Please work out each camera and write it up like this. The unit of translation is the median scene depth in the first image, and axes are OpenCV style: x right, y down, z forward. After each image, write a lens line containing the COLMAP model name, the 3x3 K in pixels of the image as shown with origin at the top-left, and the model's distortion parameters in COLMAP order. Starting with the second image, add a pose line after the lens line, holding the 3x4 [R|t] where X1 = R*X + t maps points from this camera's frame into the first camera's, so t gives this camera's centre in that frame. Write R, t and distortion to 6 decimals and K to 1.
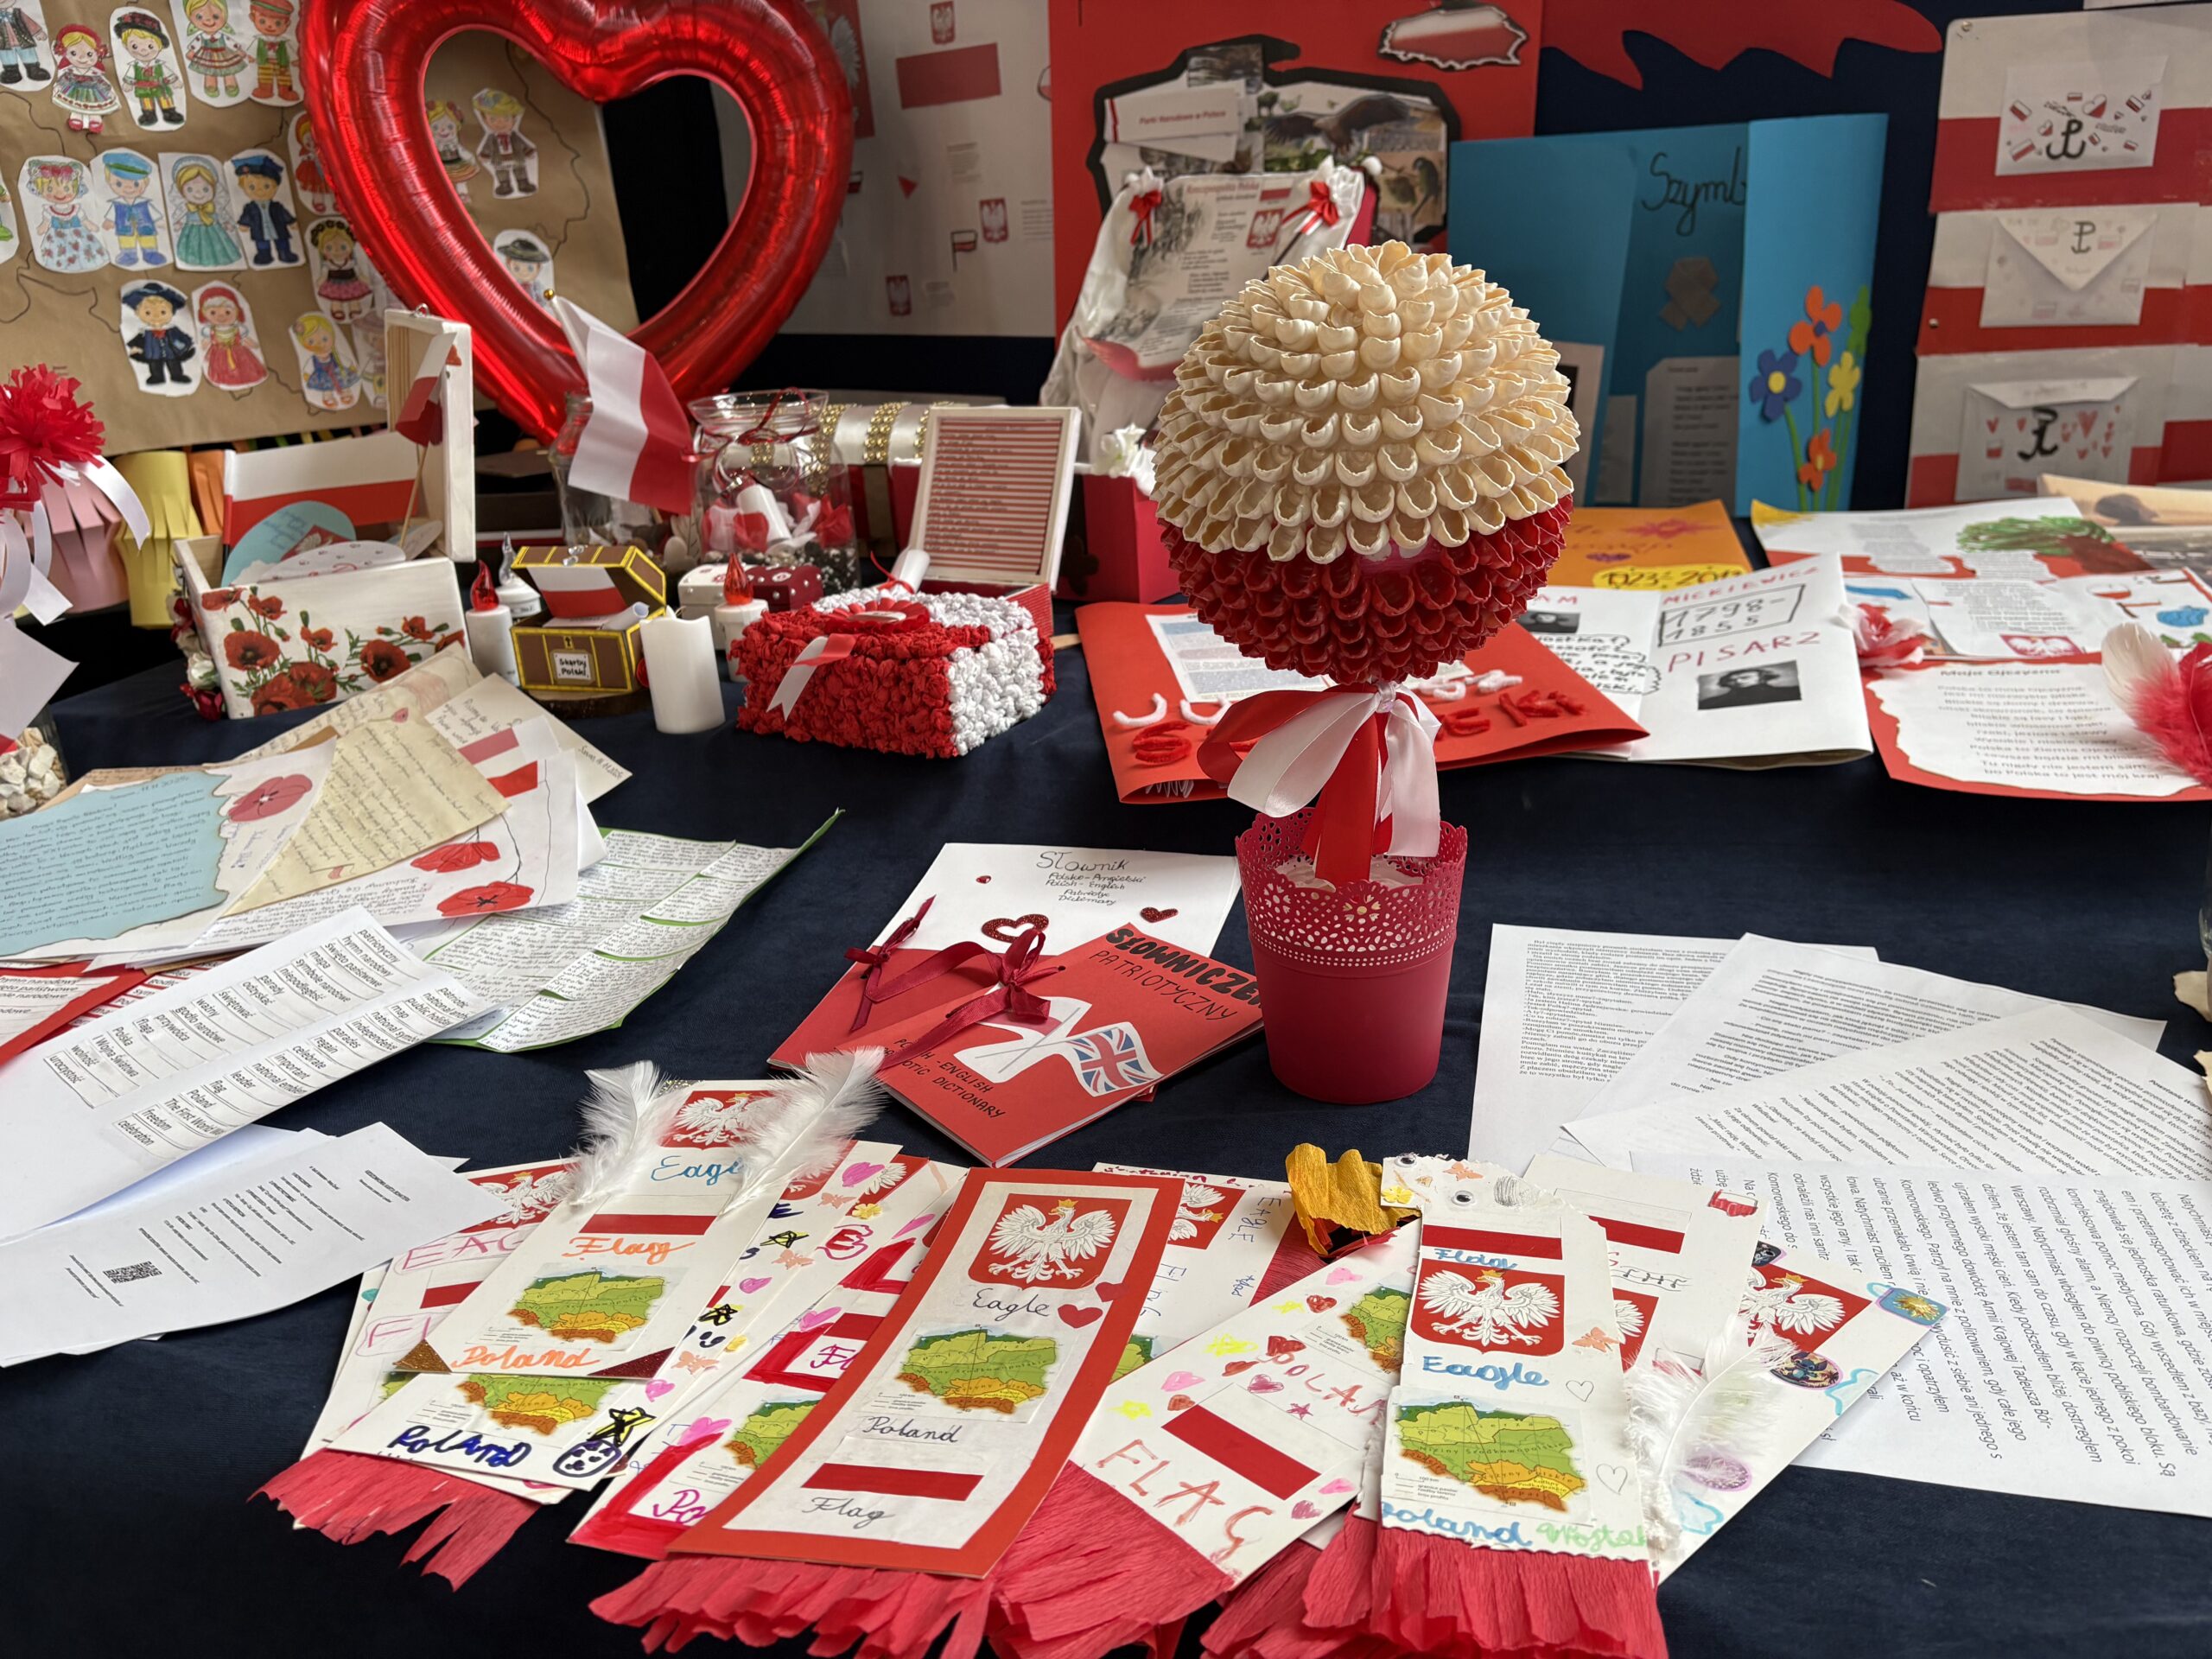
lens RADIAL K [[1647.8, 0, 1102.4], [0, 1647.8, 808.4], [0, 0, 1]] dist [0.047414, -0.061000]
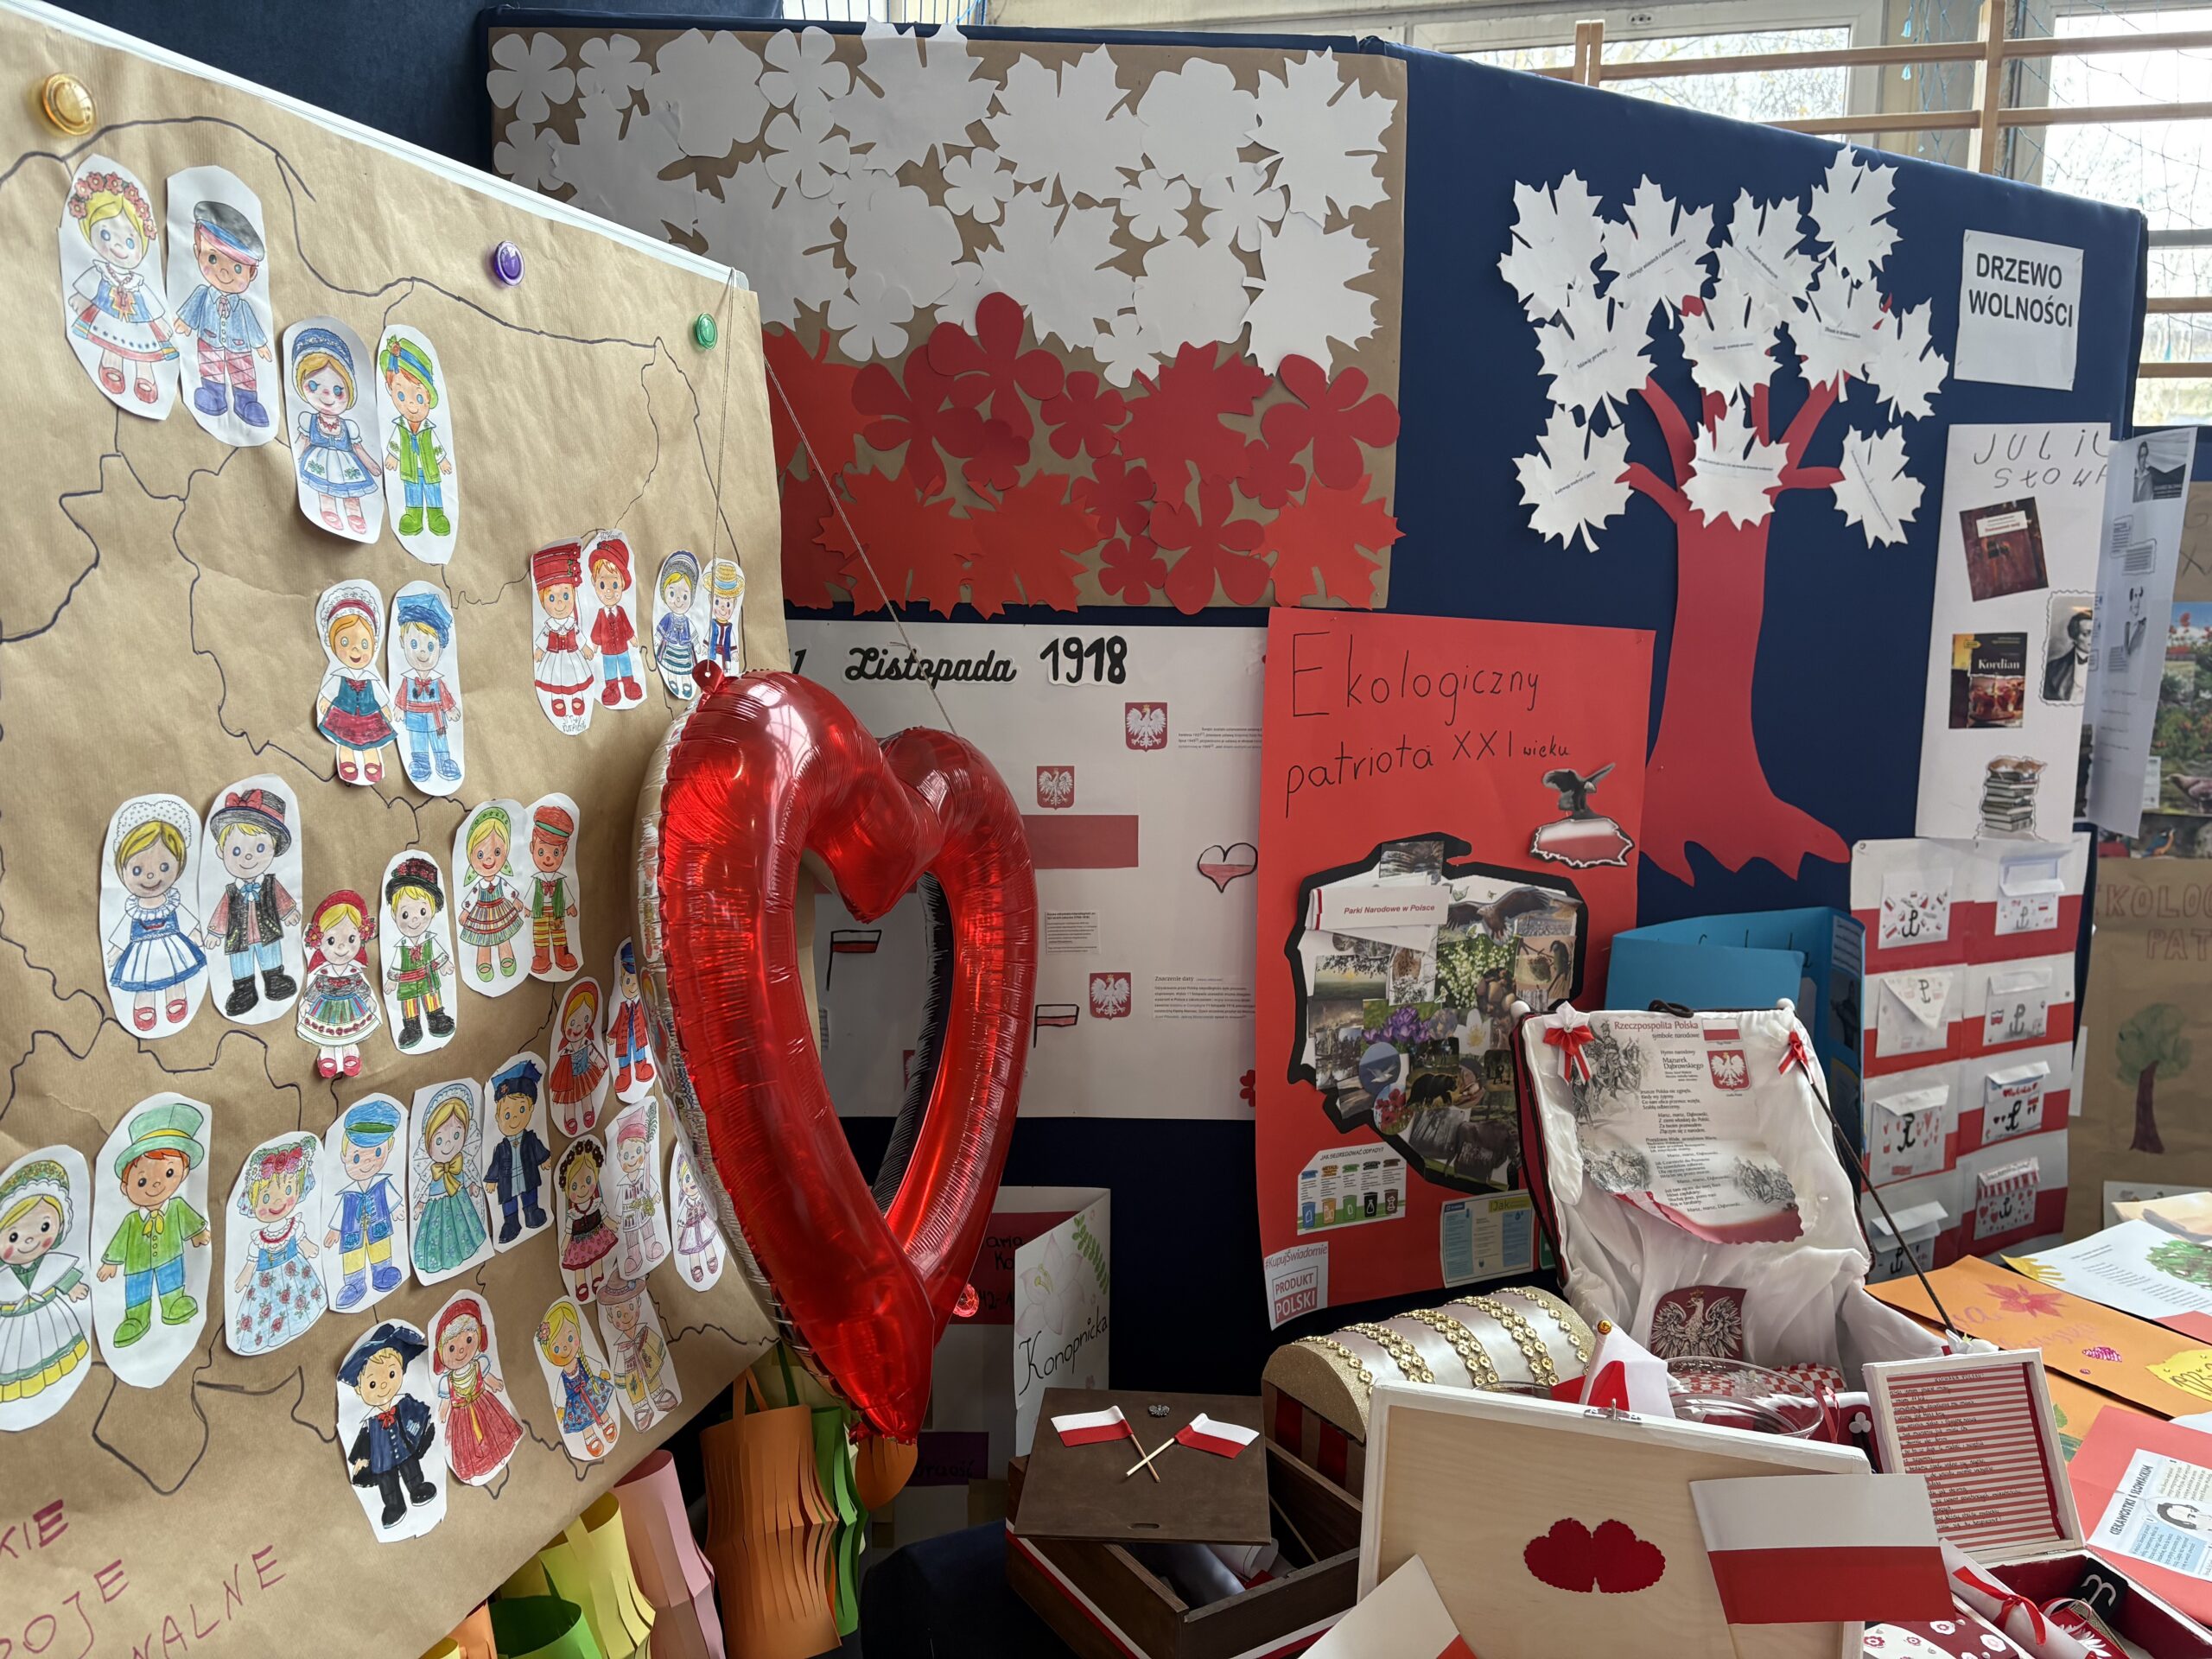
lens RADIAL K [[1647.8, 0, 1102.4], [0, 1647.8, 808.4], [0, 0, 1]] dist [0.047414, -0.061000]
pose [[0.724793, -0.005485, 0.688944, -0.782529], [0.185113, 0.964749, -0.187064, -0.338489], [-0.663632, 0.263115, 0.700259, 0.432982]]
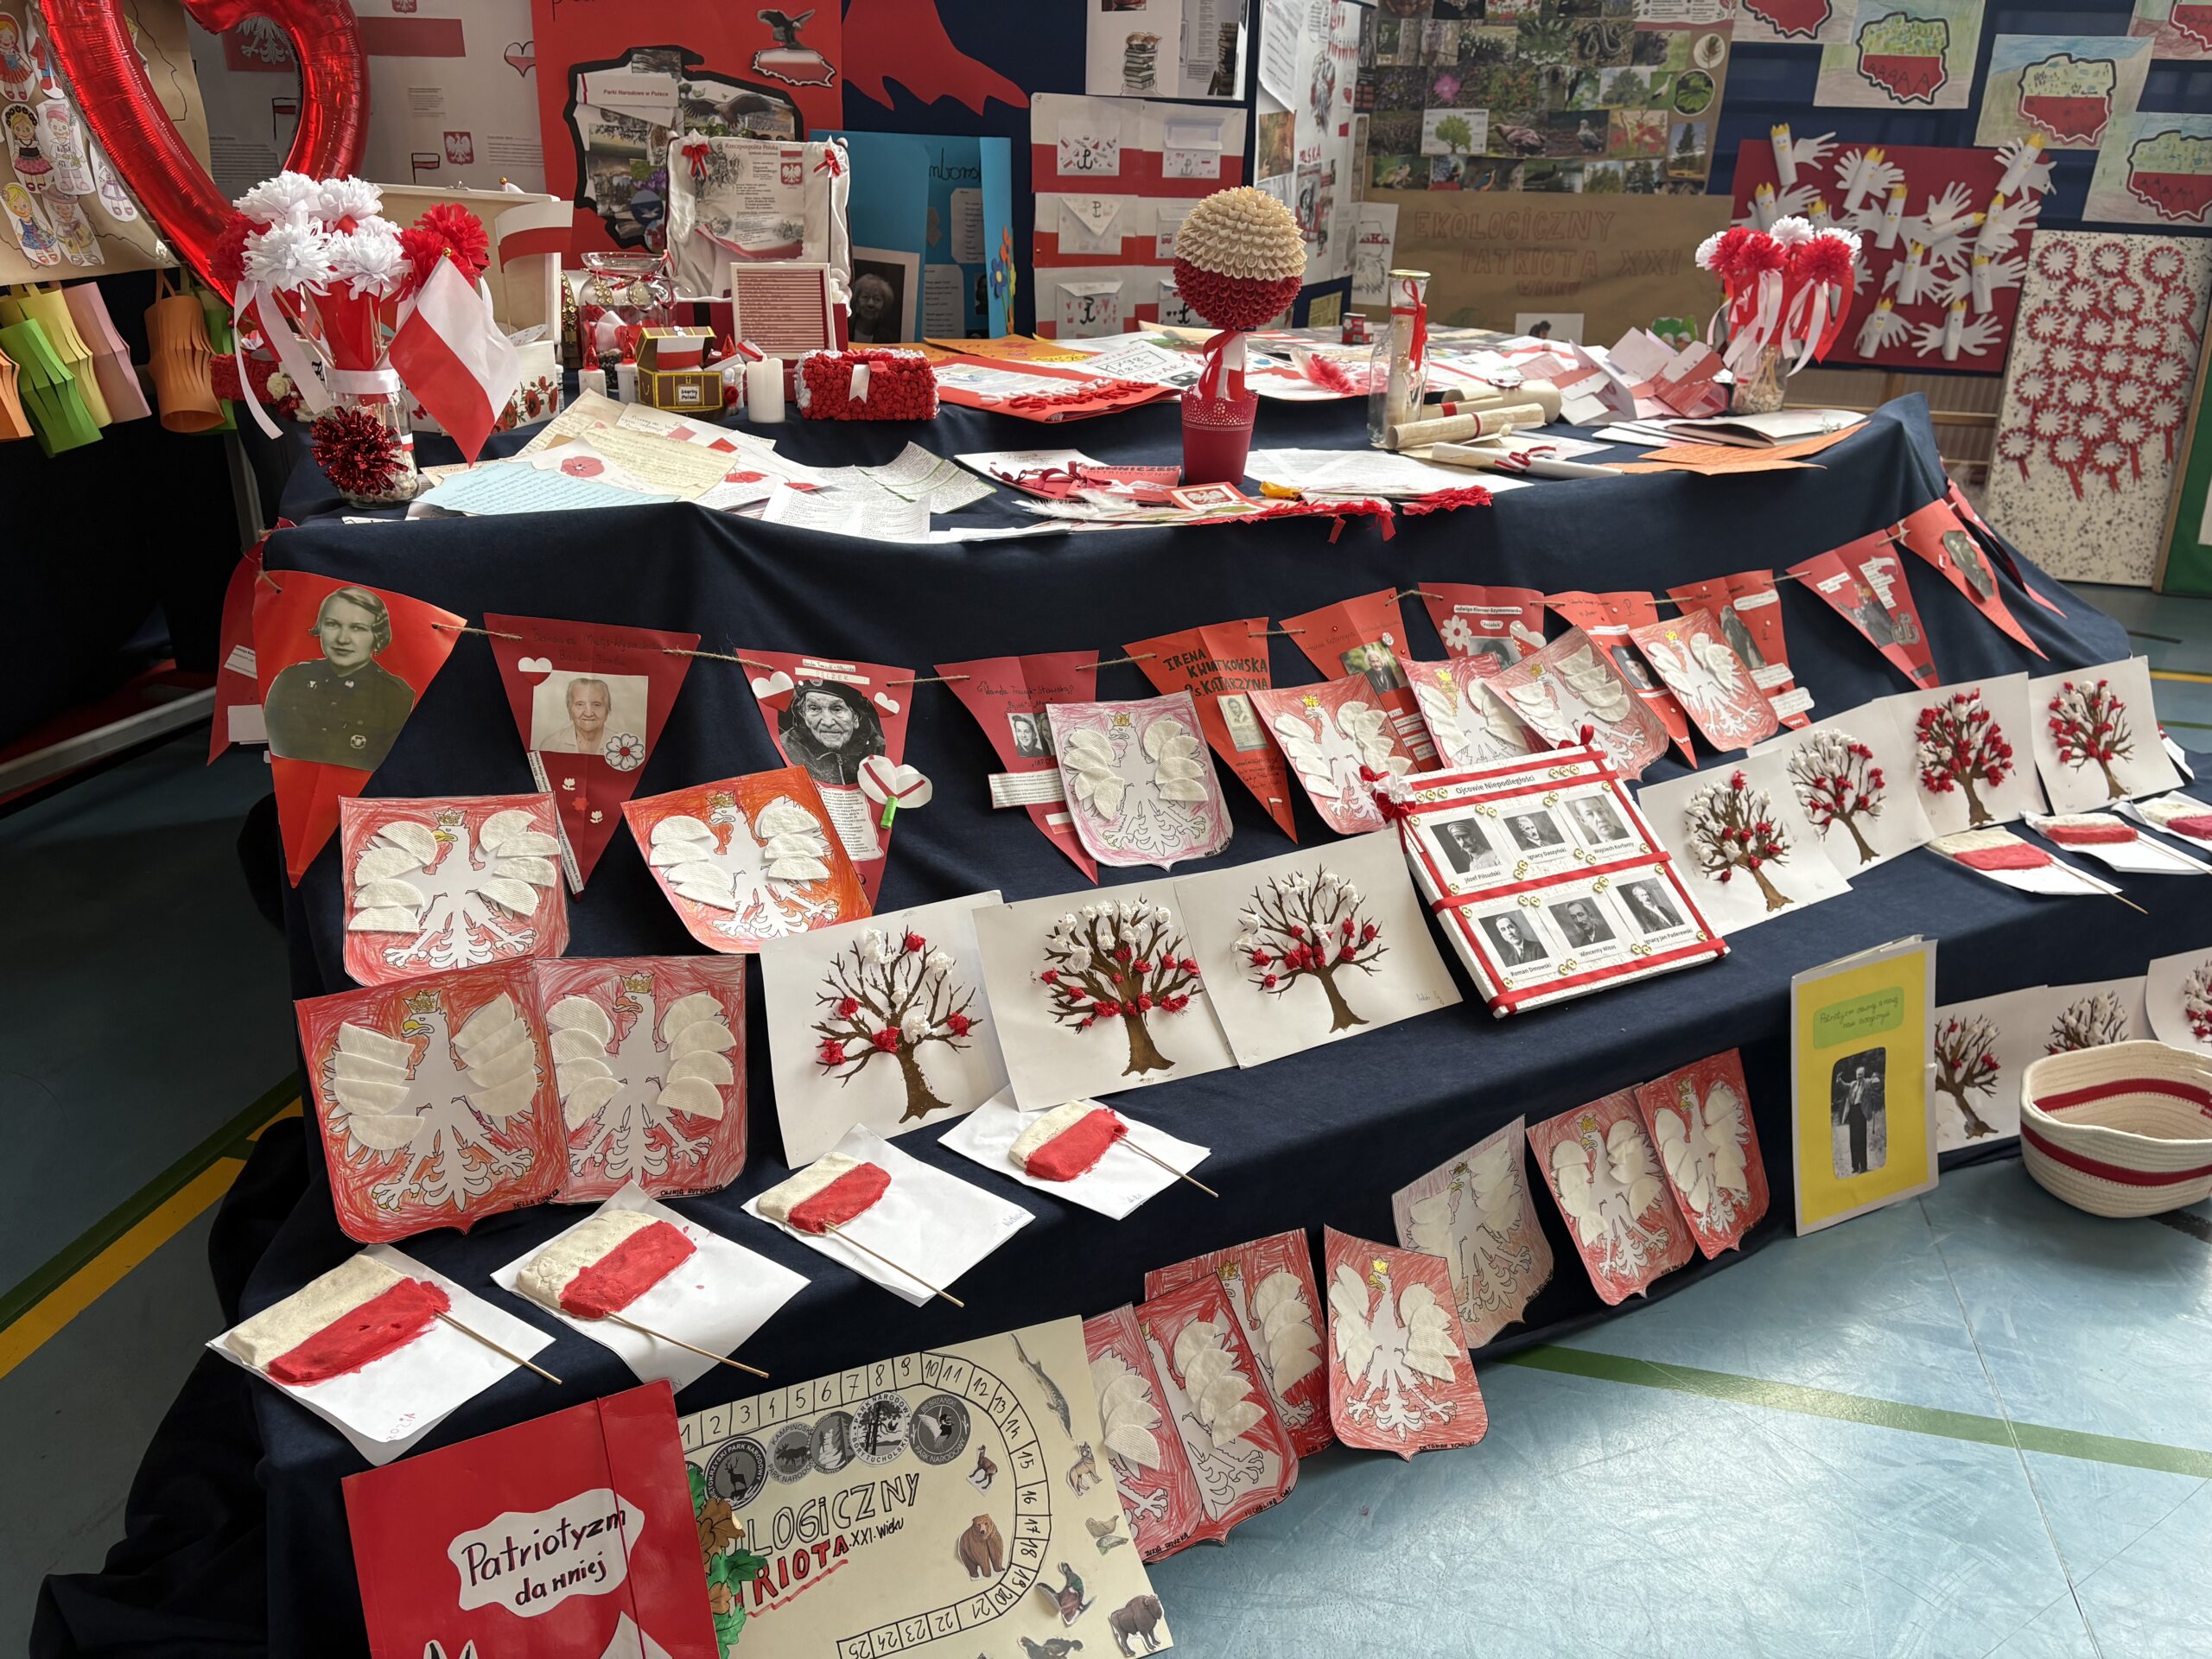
lens RADIAL K [[1691.5, 0, 1118.8], [0, 1691.5, 831.9], [0, 0, 1]] dist [0.034892, -0.041614]
pose [[0.694211, -0.192938, 0.693430, -0.908809], [0.178110, 0.979489, 0.094219, 0.193767], [-0.697386, 0.058099, 0.714337, -0.418797]]
